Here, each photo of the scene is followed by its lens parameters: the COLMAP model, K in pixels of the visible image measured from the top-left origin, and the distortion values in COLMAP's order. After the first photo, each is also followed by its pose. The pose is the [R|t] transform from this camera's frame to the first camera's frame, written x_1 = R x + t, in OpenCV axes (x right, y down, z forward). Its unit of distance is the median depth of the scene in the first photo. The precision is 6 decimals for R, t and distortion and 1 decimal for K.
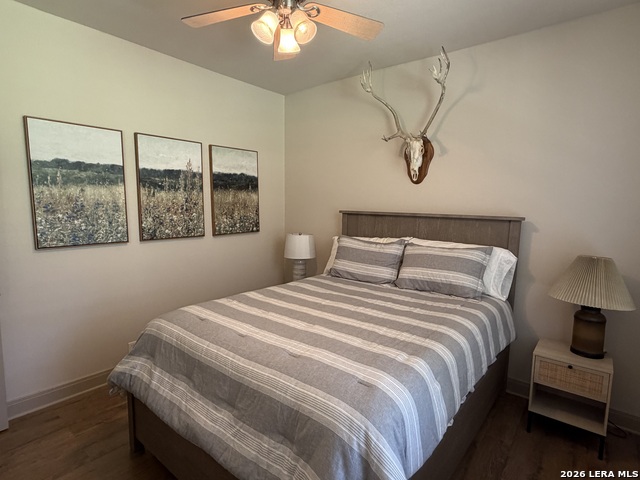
lens RADIAL K [[341.6, 0, 318.5], [0, 341.6, 242.8], [0, 0, 1]] dist [-0.005143, -0.000402]
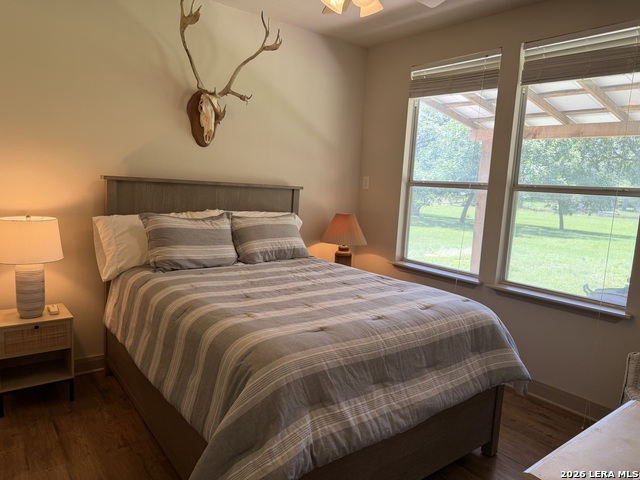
lens RADIAL K [[458.9, 0, 318.4], [0, 458.9, 238.9], [0, 0, 1]] dist [0.029538, -0.006069]
pose [[0.213489, -0.126304, 0.968747, -0.970228], [0.054840, 0.991593, 0.117197, -0.075642], [-0.975405, 0.028106, 0.218621, 0.562544]]
